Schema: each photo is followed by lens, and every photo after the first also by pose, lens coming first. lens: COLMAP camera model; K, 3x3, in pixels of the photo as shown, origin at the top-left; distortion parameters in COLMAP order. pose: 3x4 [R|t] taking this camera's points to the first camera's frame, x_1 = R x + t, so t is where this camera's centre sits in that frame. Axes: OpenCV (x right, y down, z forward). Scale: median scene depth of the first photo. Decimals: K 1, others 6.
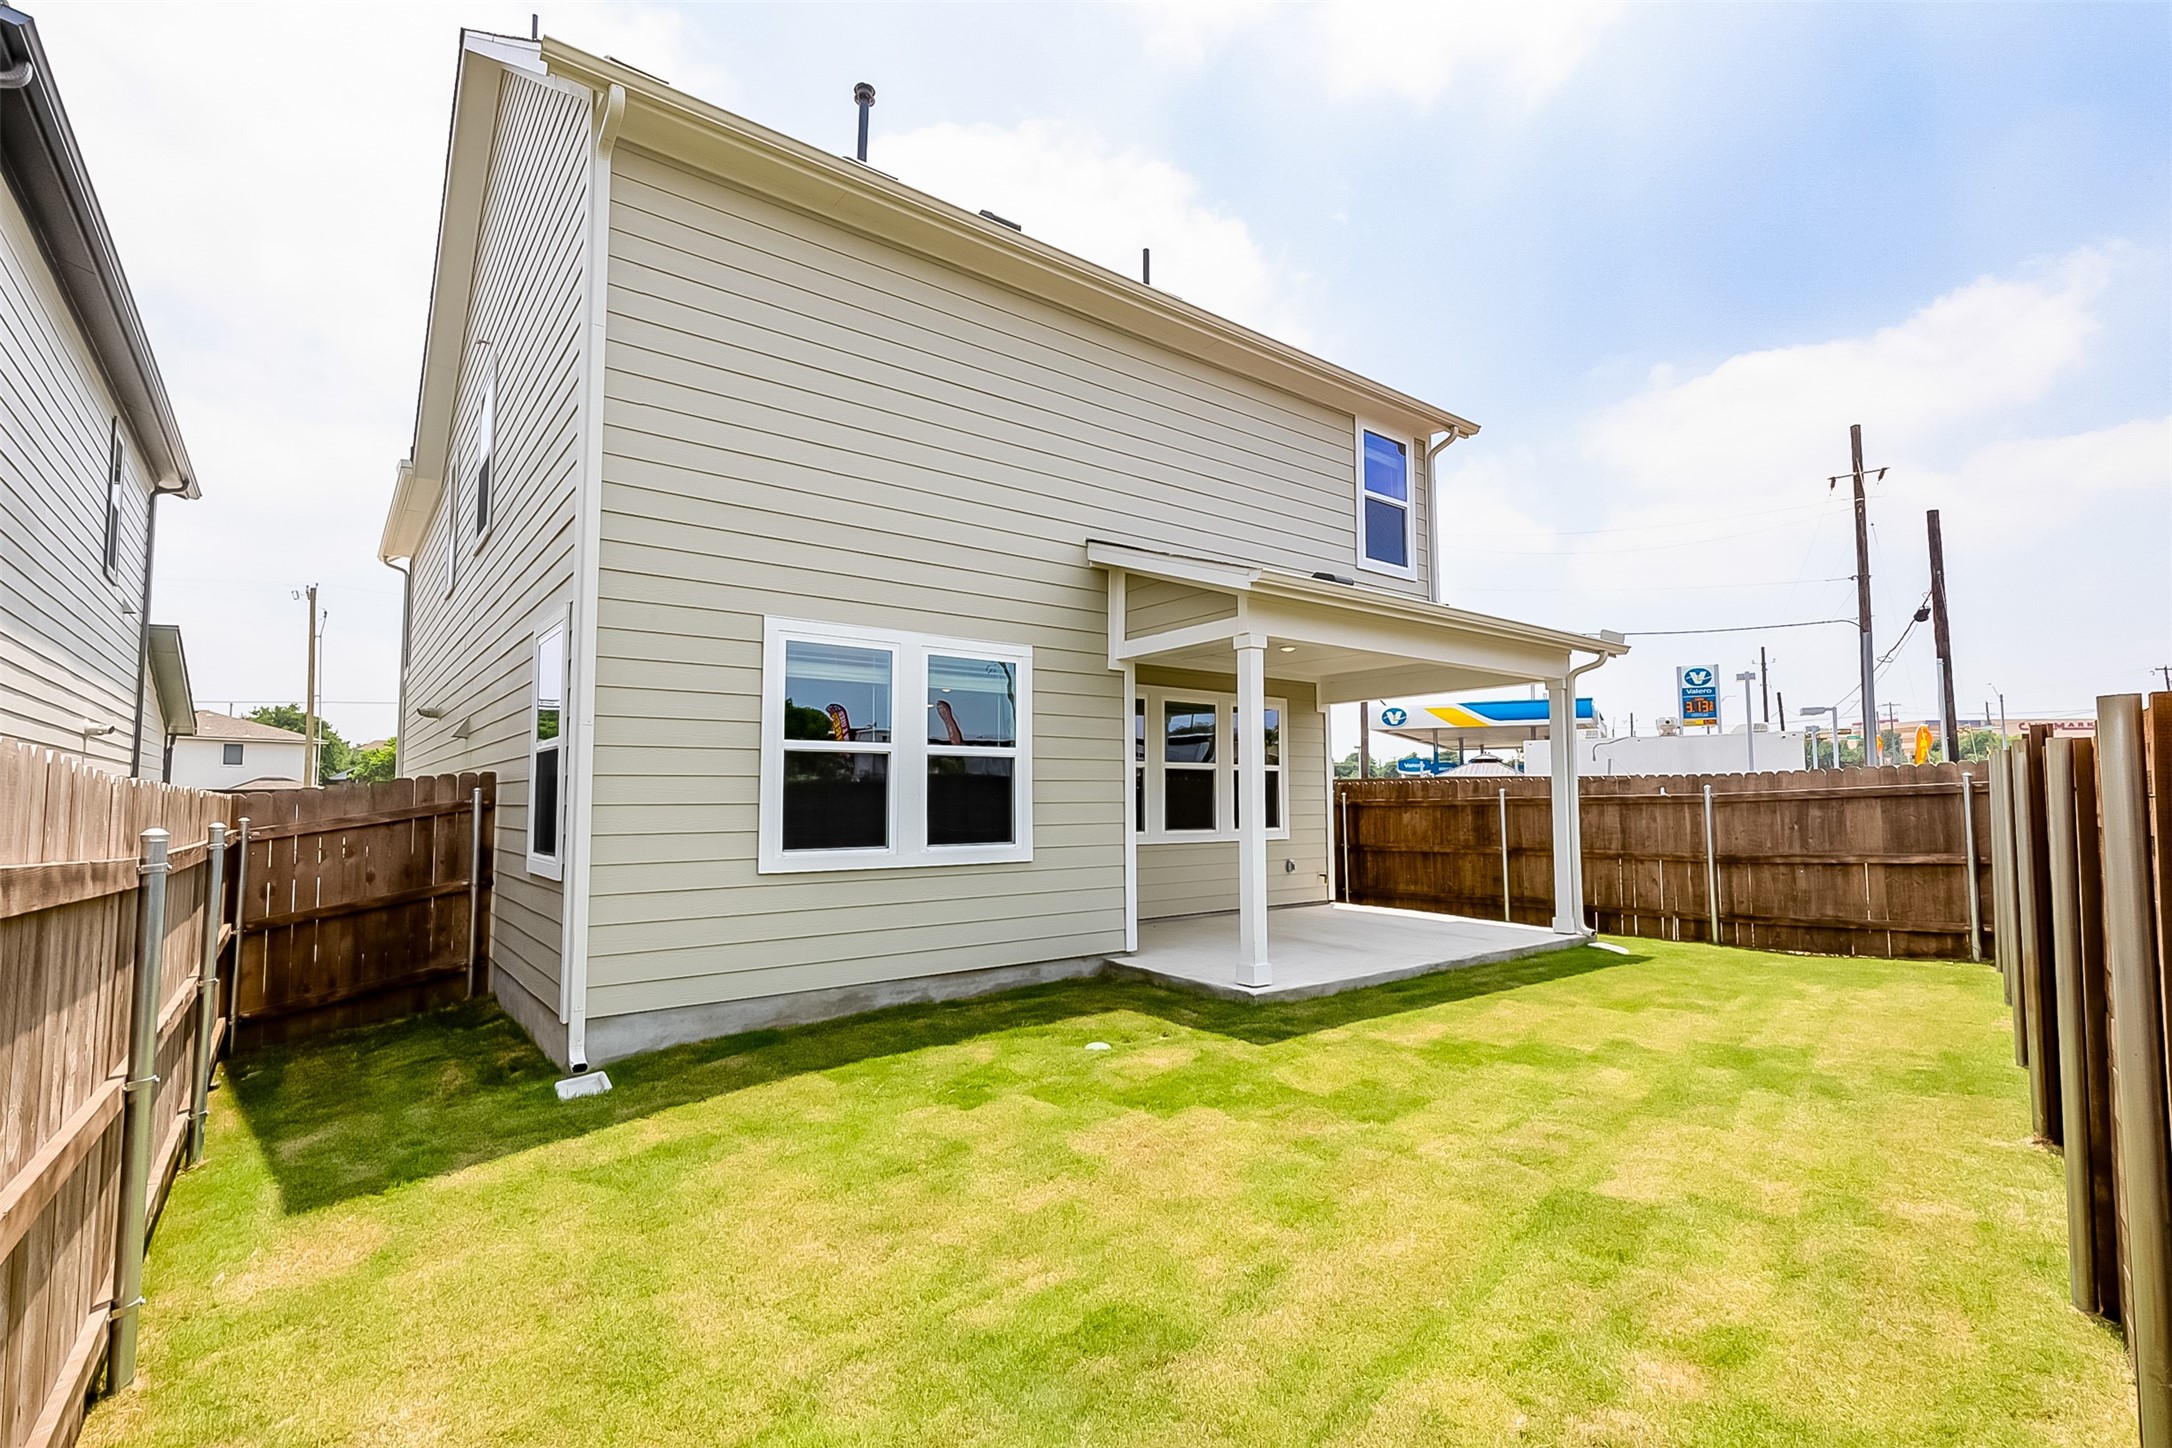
lens RADIAL K [[977.9, 0, 1084.1], [0, 977.9, 726.2], [0, 0, 1]] dist [0.010904, -0.003065]
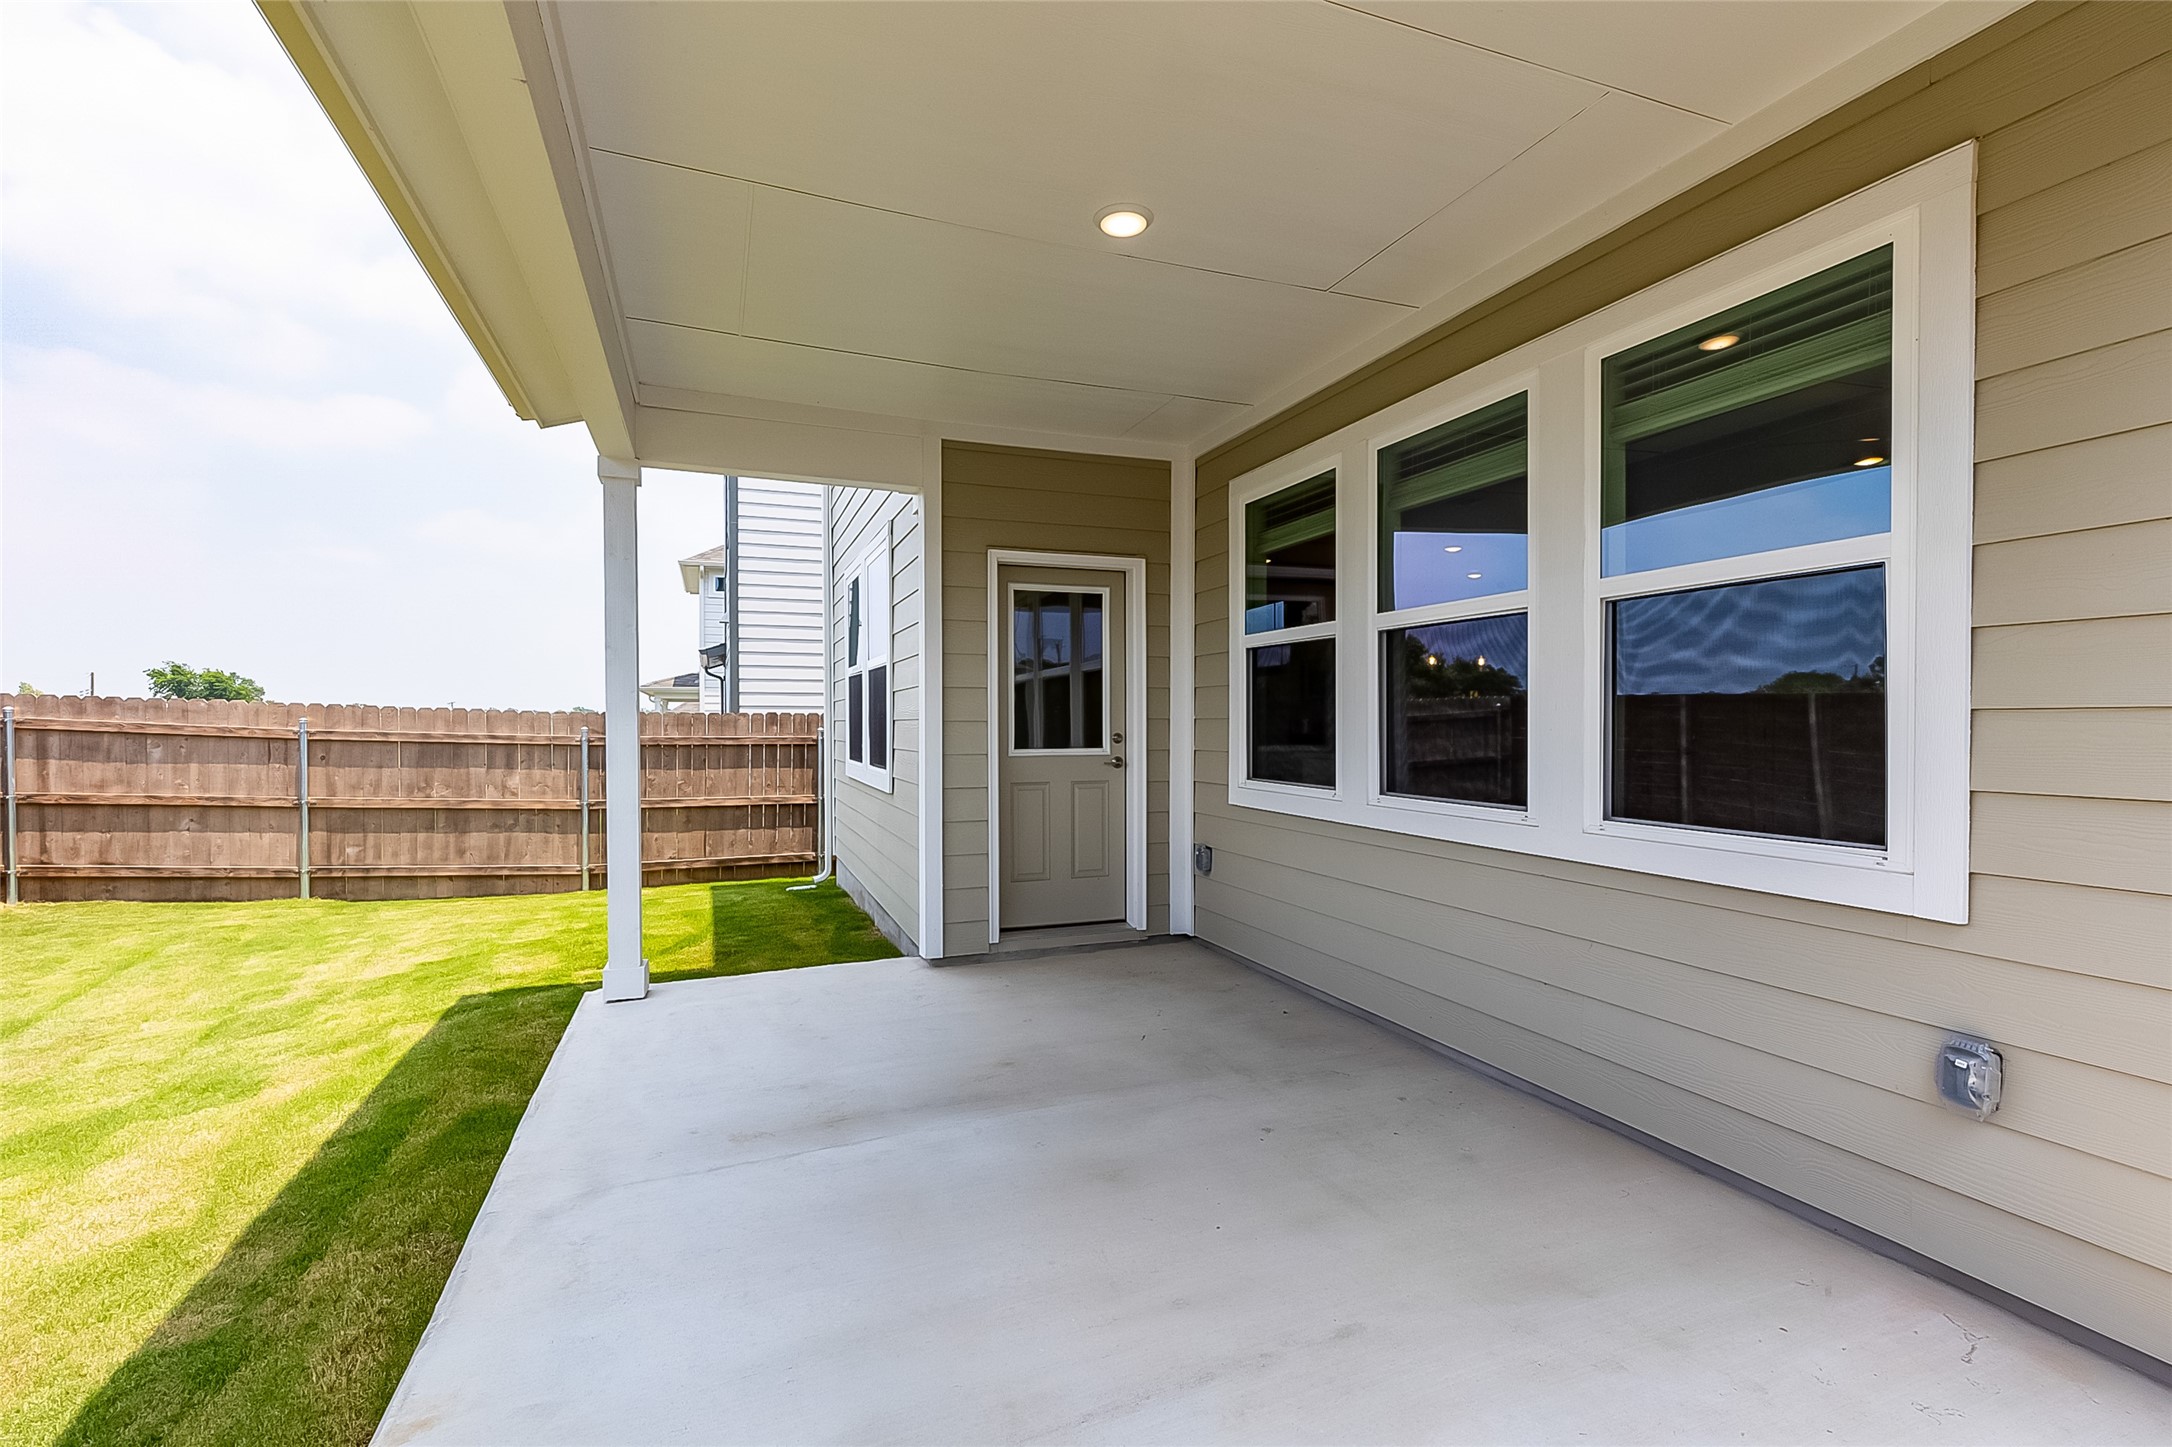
lens RADIAL K [[977.9, 0, 1087.8], [0, 977.9, 727.4], [0, 0, 1]] dist [0.010904, -0.003065]
pose [[-0.280198, 0.010543, -0.959884, 0.660234], [0.075582, 0.997078, -0.011112, 0.105485], [0.956962, -0.075664, -0.280176, 1.378271]]
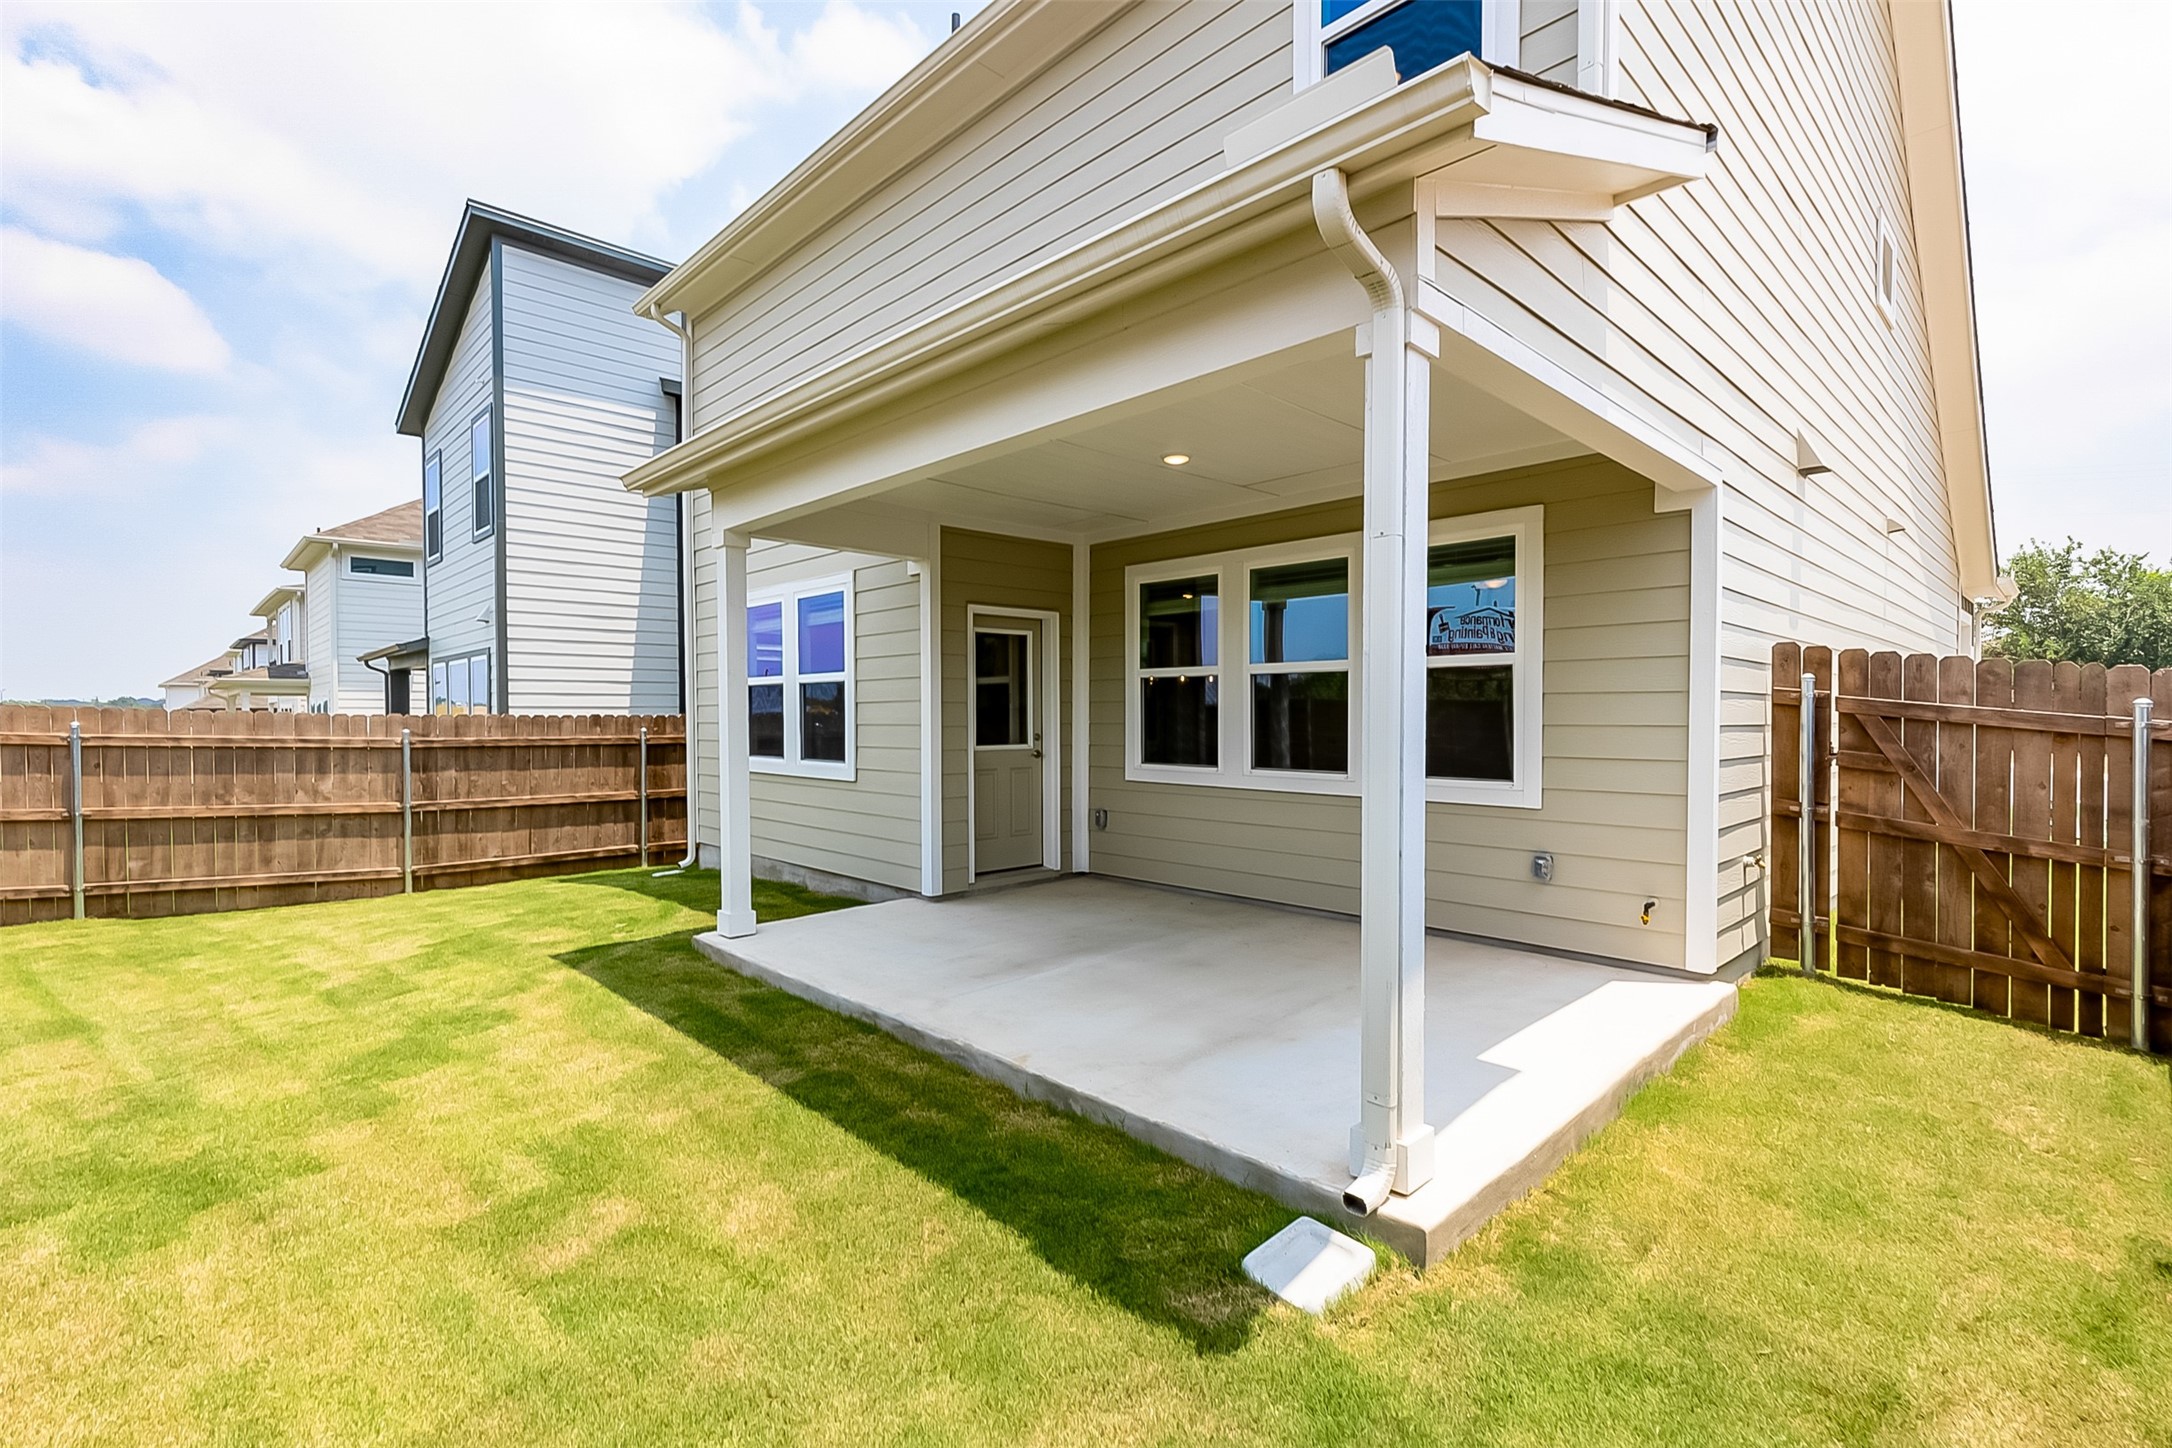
lens RADIAL K [[977.9, 0, 1092.2], [0, 977.9, 730.5], [0, 0, 1]] dist [0.010904, -0.003065]
pose [[0.110805, 0.019793, -0.993645, 0.994340], [0.077657, 0.996572, 0.028511, 0.074498], [0.990804, -0.080323, 0.108888, 1.137725]]
